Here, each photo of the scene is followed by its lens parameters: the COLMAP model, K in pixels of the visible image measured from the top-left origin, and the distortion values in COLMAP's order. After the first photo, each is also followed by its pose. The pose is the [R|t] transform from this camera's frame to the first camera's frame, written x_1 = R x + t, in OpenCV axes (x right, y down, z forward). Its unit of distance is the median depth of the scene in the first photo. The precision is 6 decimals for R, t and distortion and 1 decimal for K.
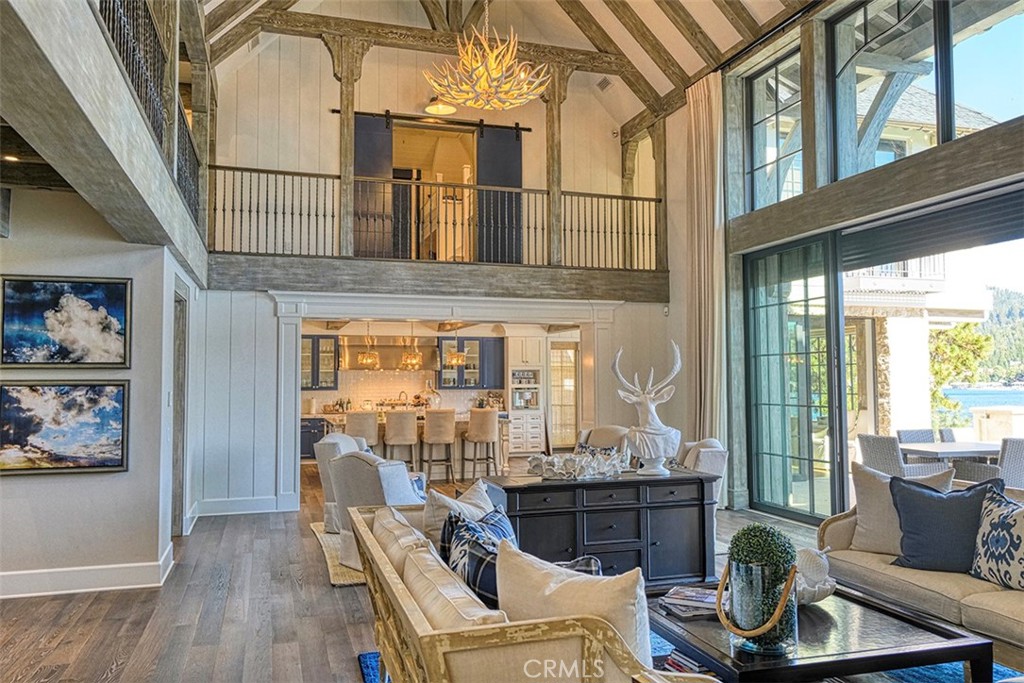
lens RADIAL K [[771.1, 0, 510.3], [0, 771.1, 342.6], [0, 0, 1]] dist [-0.001959, -0.001439]
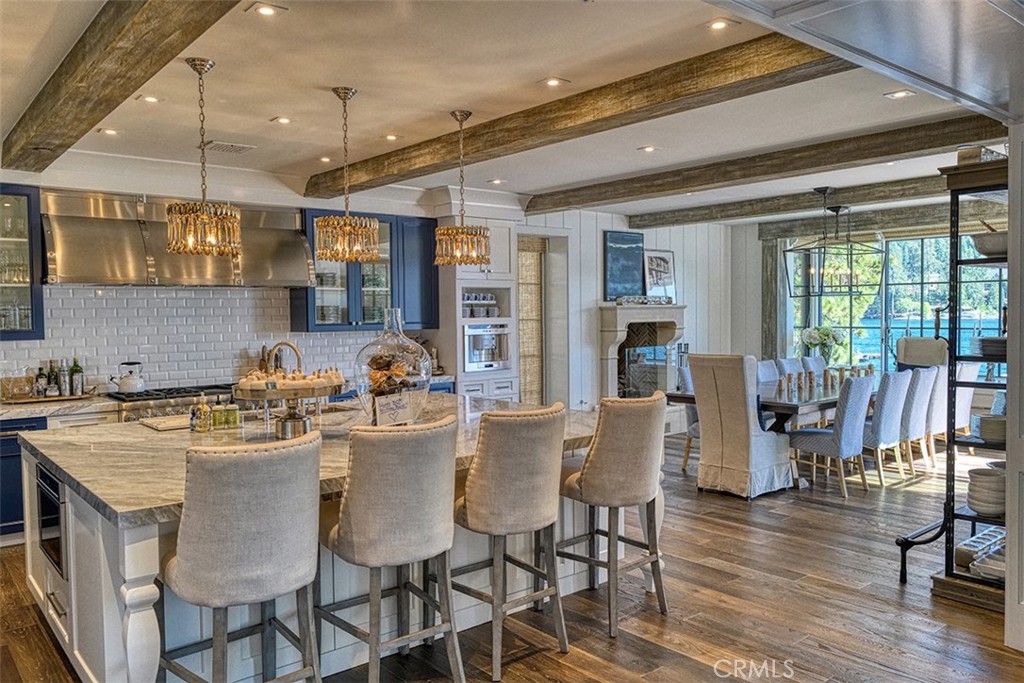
lens RADIAL K [[771.1, 0, 510.9], [0, 771.1, 340.1], [0, 0, 1]] dist [-0.001959, -0.001439]
pose [[0.923278, -0.019748, 0.383625, -0.154321], [-0.012683, 0.996566, 0.081826, 0.028835], [-0.383924, -0.080413, 0.919857, 0.560785]]
